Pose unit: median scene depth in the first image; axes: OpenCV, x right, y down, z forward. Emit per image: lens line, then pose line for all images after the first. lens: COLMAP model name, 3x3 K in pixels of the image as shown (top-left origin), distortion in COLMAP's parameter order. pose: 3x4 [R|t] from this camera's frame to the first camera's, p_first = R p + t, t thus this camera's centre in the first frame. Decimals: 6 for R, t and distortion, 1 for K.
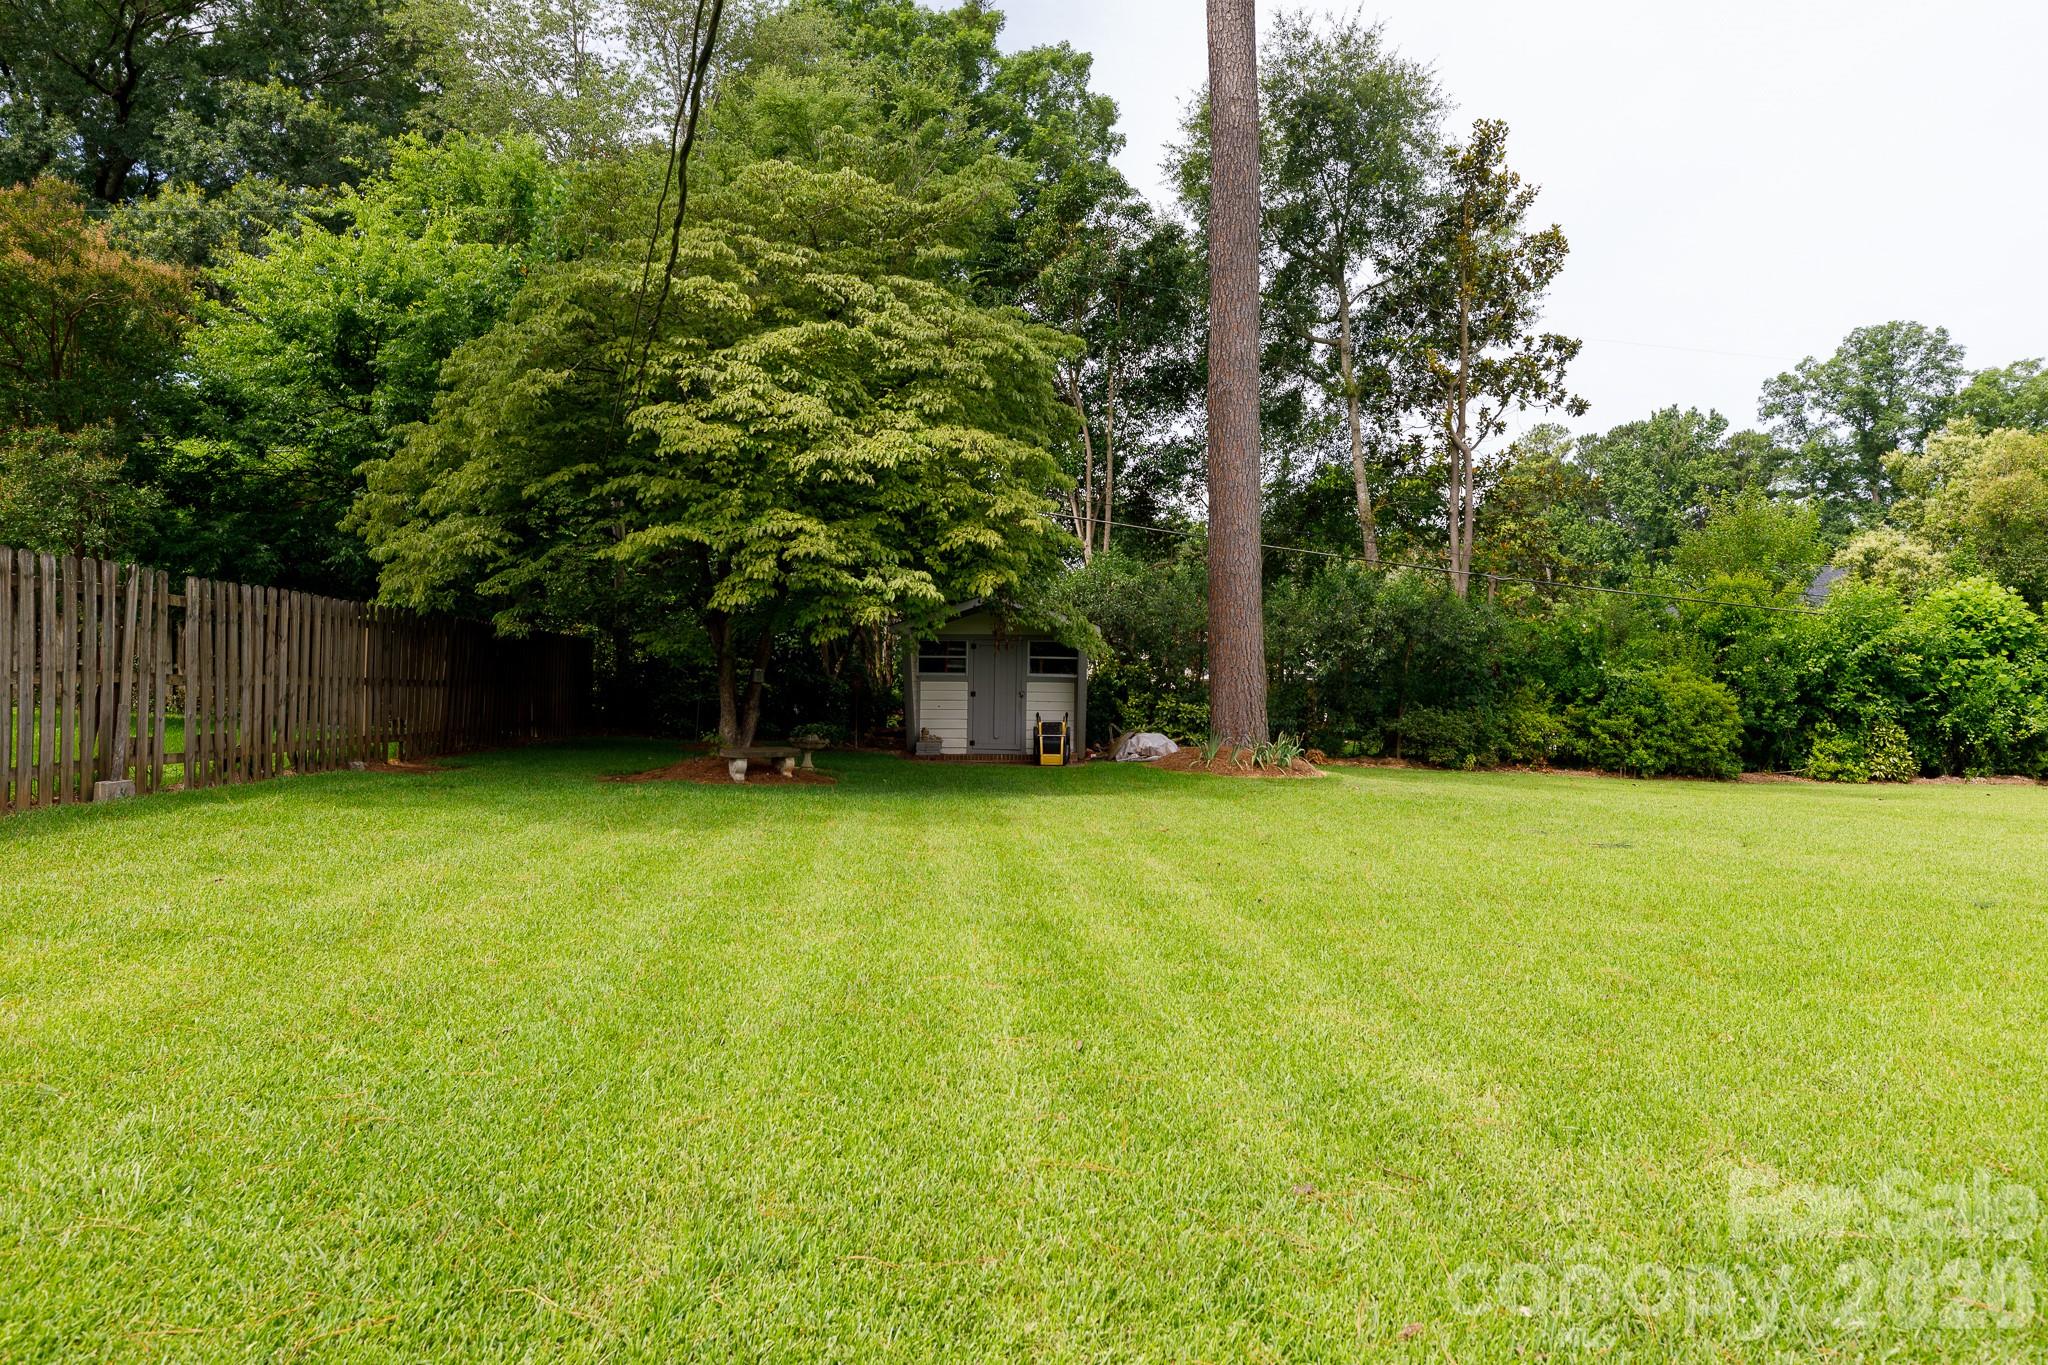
lens RADIAL K [[1335.8, 0, 1023.4], [0, 1335.8, 676.3], [0, 0, 1]] dist [0.018816, 0.000893]
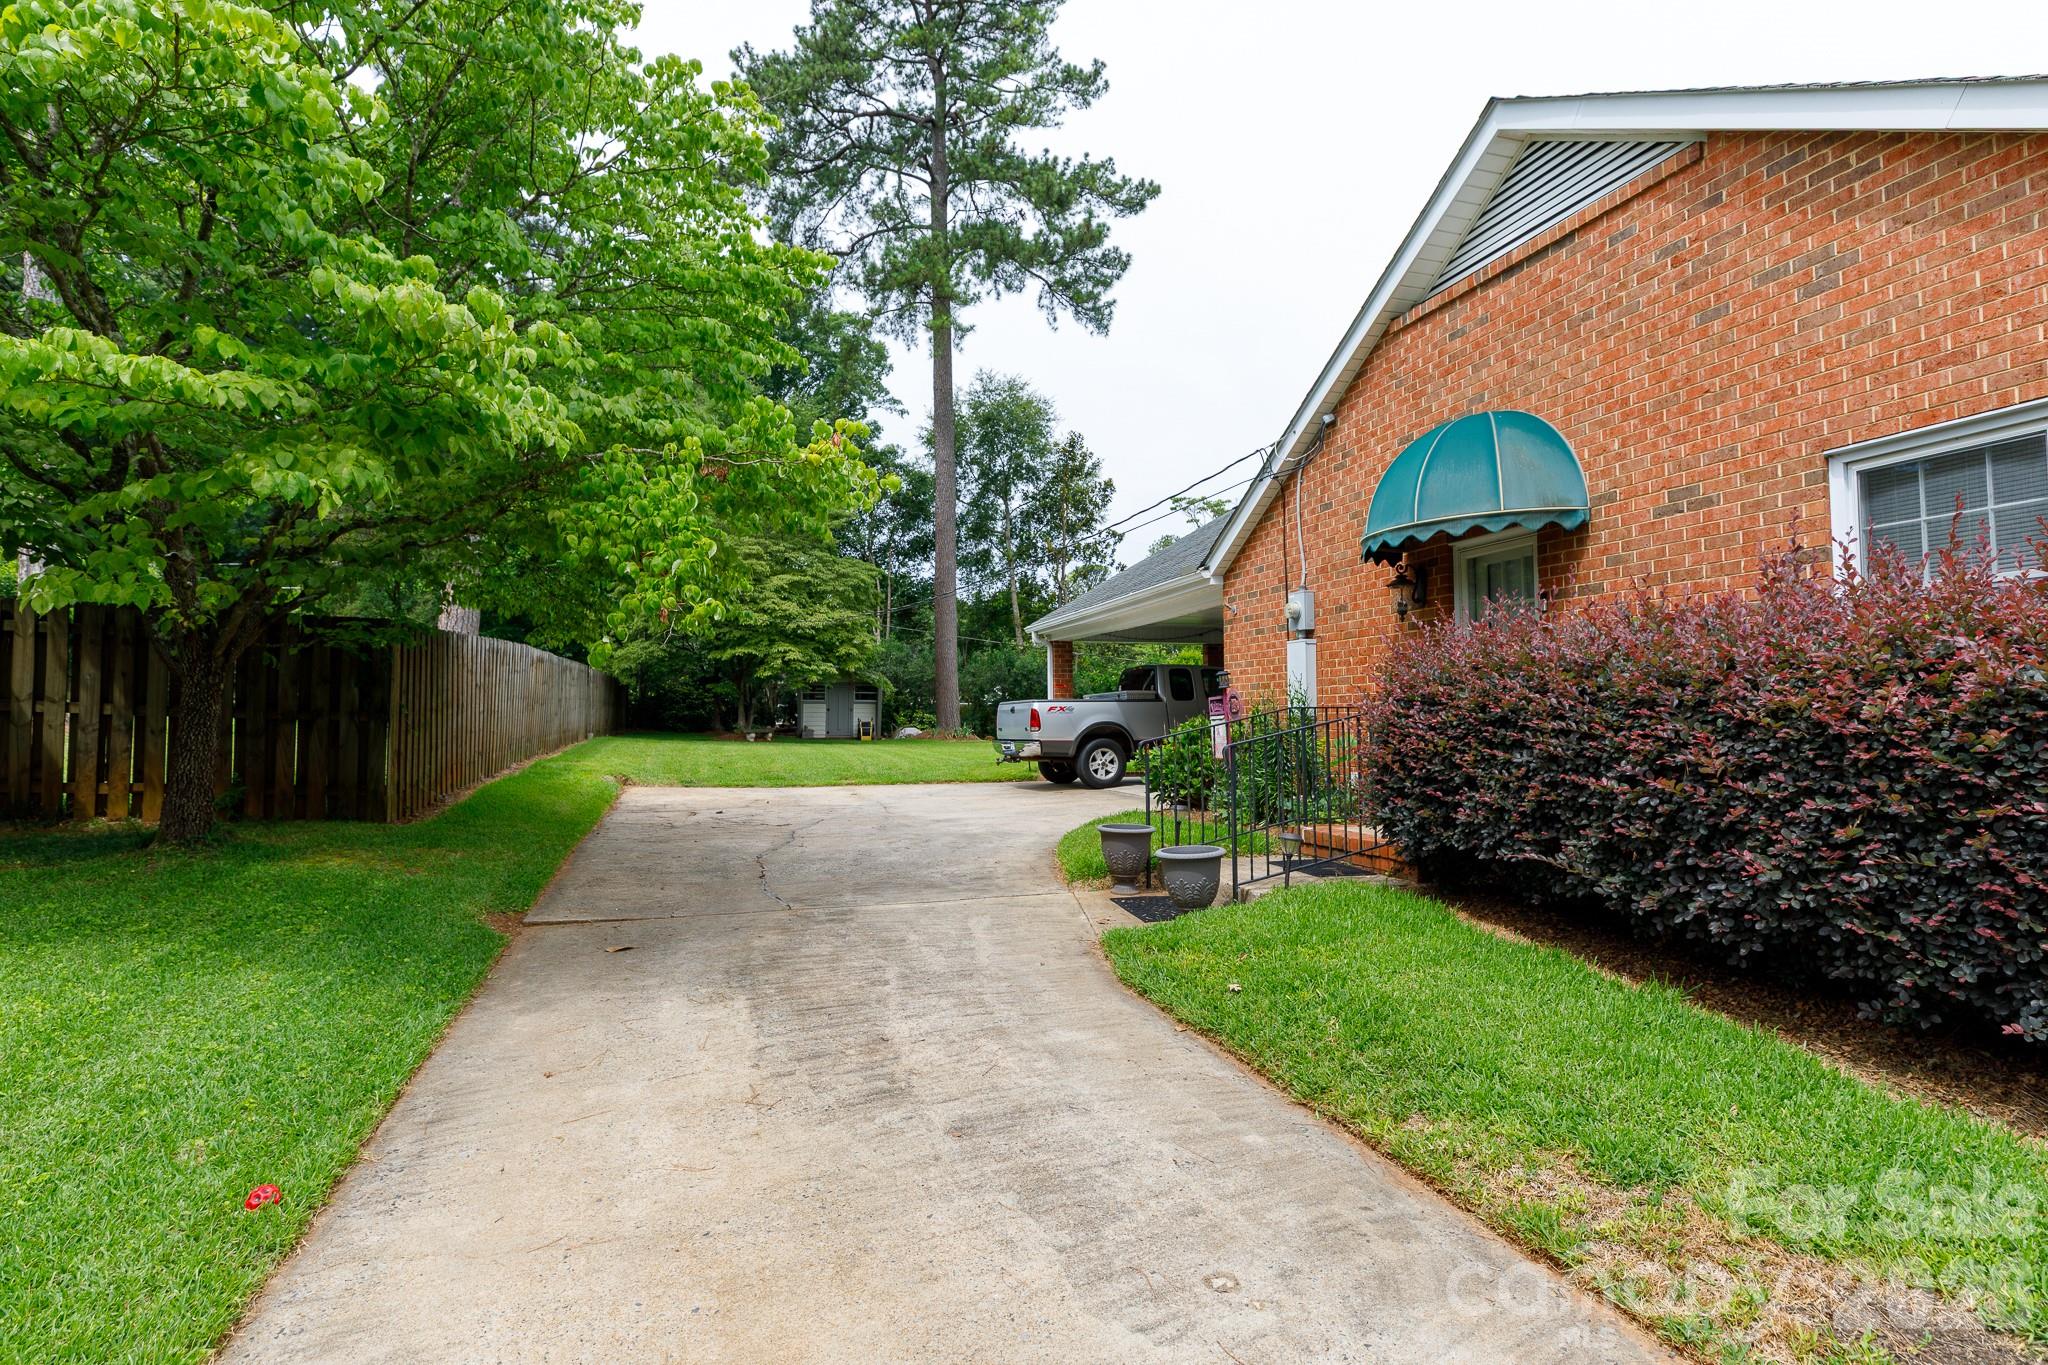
lens RADIAL K [[1041.0, 0, 1023.0], [0, 1041.0, 692.4], [0, 0, 1]] dist [-0.004531, 0.001085]
pose [[0.979197, 0.000478, 0.202911, -0.068654], [0.001441, 0.999956, -0.009309, 0.002138], [-0.202906, 0.009407, 0.979153, -0.689664]]
